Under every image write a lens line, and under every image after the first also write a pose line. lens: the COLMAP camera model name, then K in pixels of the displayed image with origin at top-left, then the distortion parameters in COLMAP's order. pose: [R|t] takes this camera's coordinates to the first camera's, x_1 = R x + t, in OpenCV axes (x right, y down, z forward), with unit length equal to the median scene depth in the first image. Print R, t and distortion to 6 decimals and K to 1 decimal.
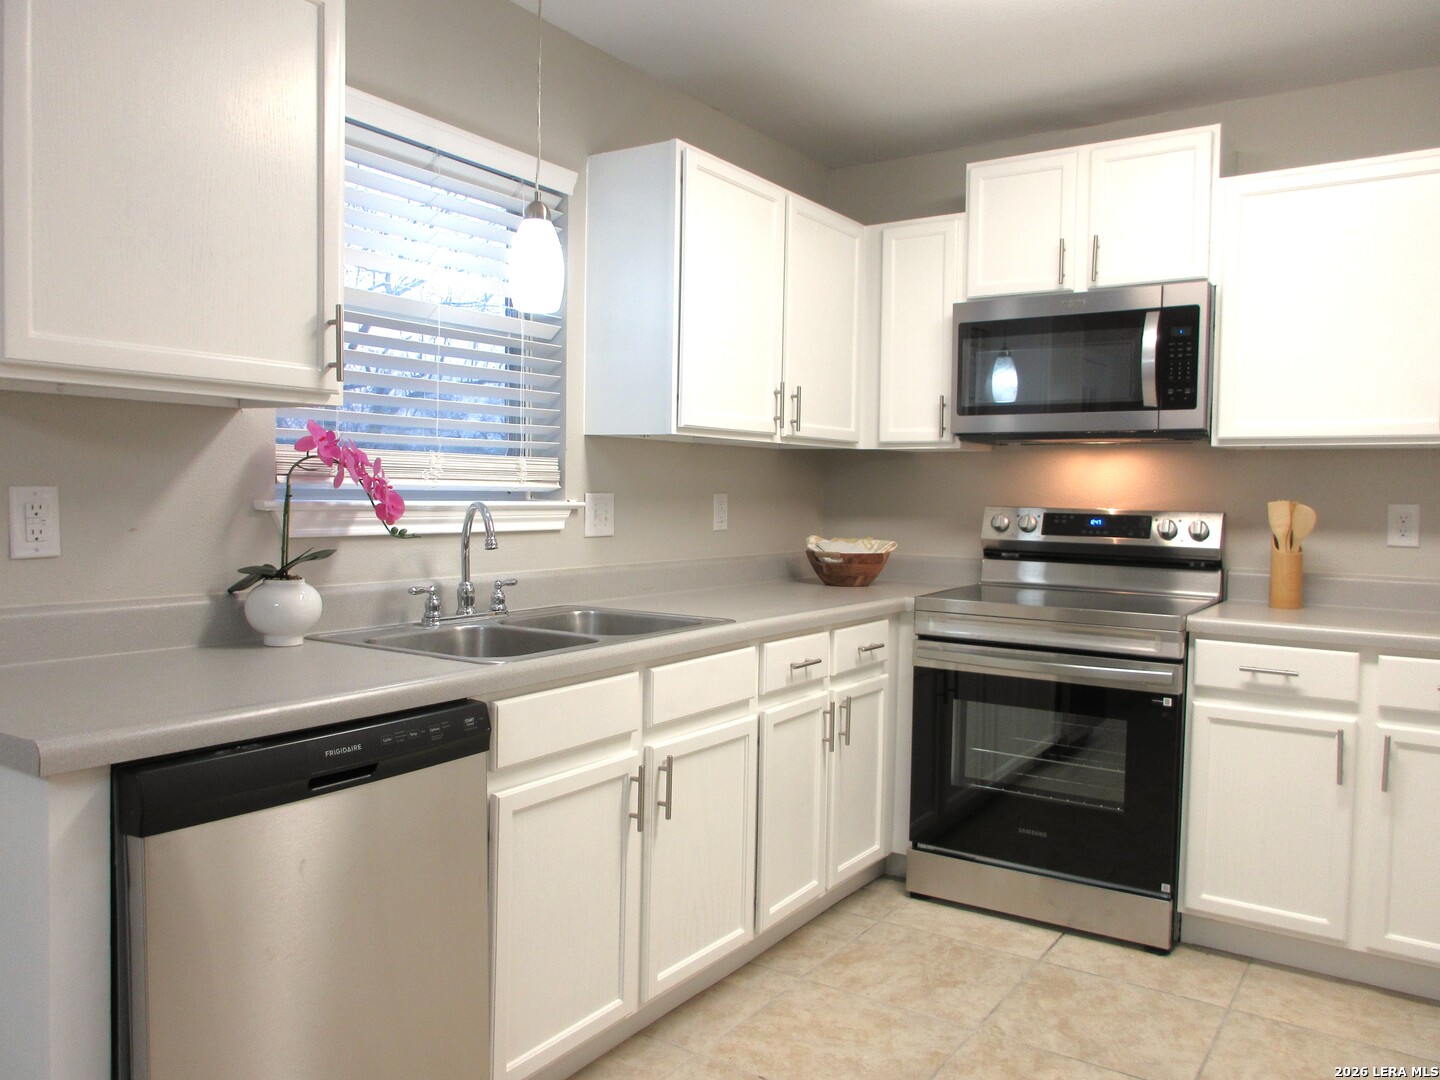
lens RADIAL K [[1053.3, 0, 720.0], [0, 1053.3, 540.0], [0, 0, 1]] dist [-0.005964, -0.000818]
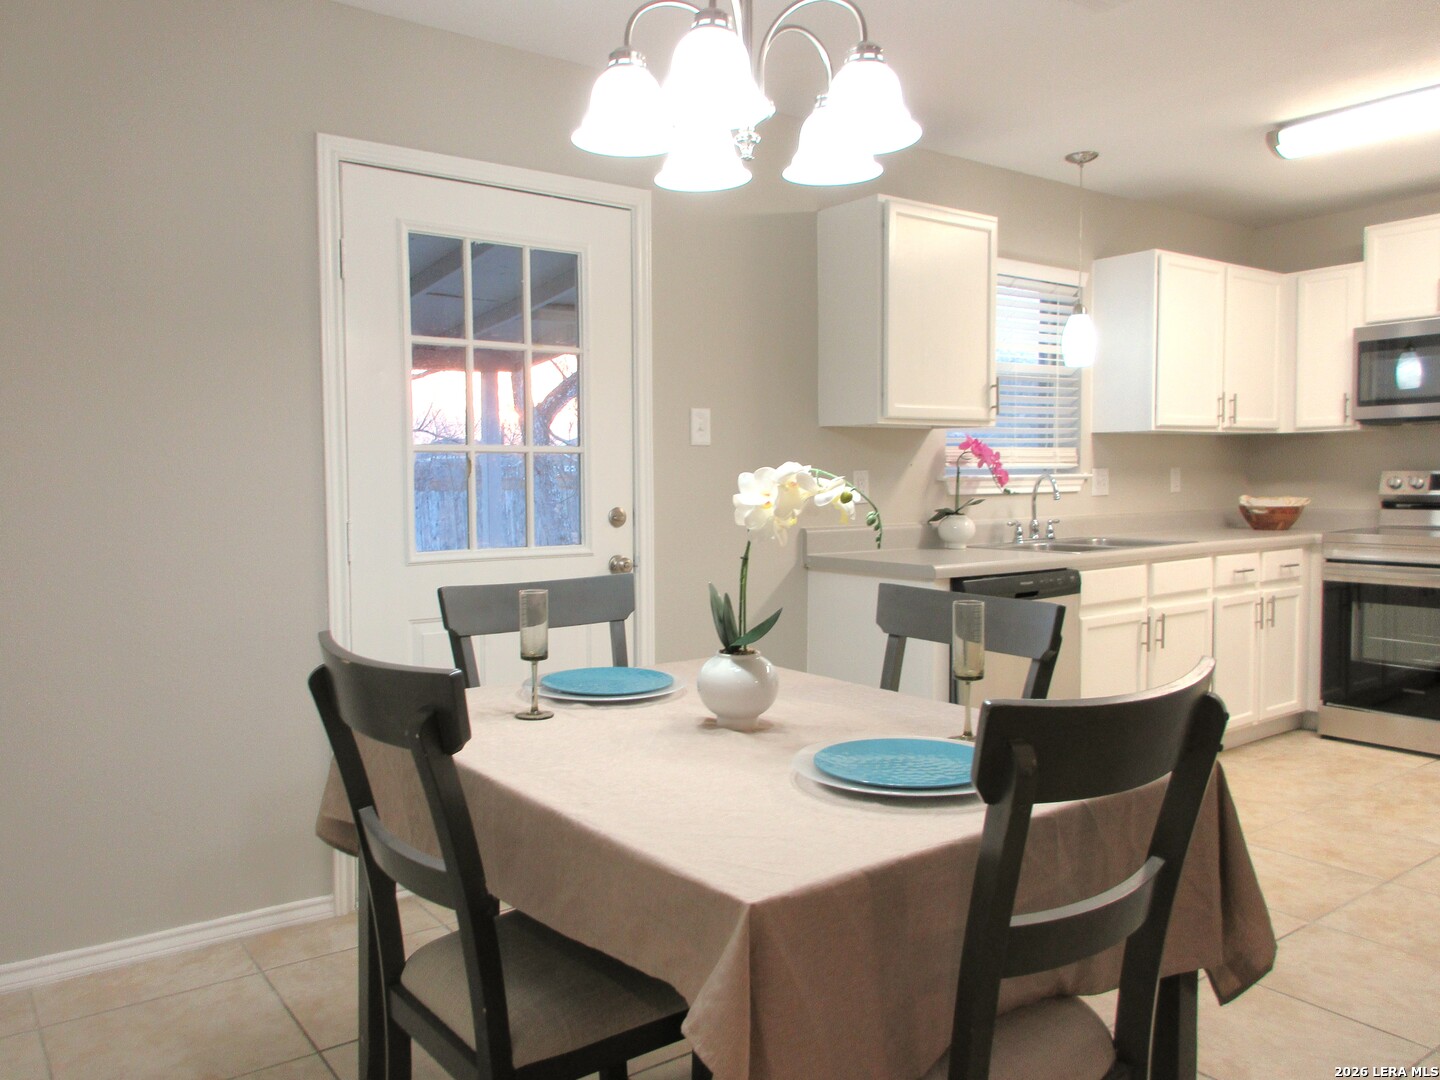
lens RADIAL K [[1094.6, 0, 753.4], [0, 1094.6, 546.0], [0, 0, 1]] dist [0.027398, 0.001145]
pose [[0.951007, -0.007471, -0.309078, -0.103370], [0.012310, 0.999830, 0.013707, 0.044759], [0.308924, -0.016841, 0.950938, -0.770018]]
